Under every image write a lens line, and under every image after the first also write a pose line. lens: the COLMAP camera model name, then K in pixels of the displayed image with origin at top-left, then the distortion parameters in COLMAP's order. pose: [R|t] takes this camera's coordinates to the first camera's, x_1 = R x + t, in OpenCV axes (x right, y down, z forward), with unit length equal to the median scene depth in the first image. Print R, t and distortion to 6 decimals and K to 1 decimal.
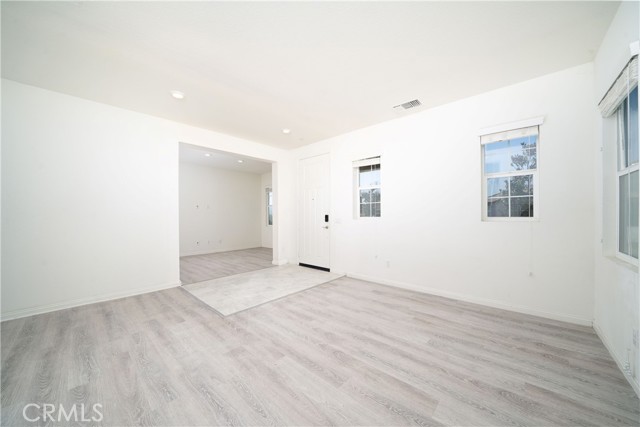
lens RADIAL K [[224.4, 0, 317.0], [0, 224.4, 214.2], [0, 0, 1]] dist [-0.014050, -0.000026]
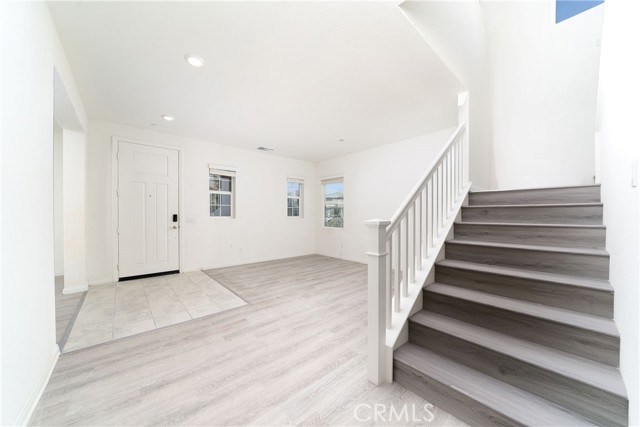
lens RADIAL K [[224.4, 0, 315.4], [0, 224.4, 217.6], [0, 0, 1]] dist [-0.014050, -0.000026]
pose [[0.119845, -0.005494, 0.992777, -1.427101], [-0.002024, 0.999981, 0.005778, 0.017635], [-0.992791, -0.002702, 0.119832, 0.521197]]
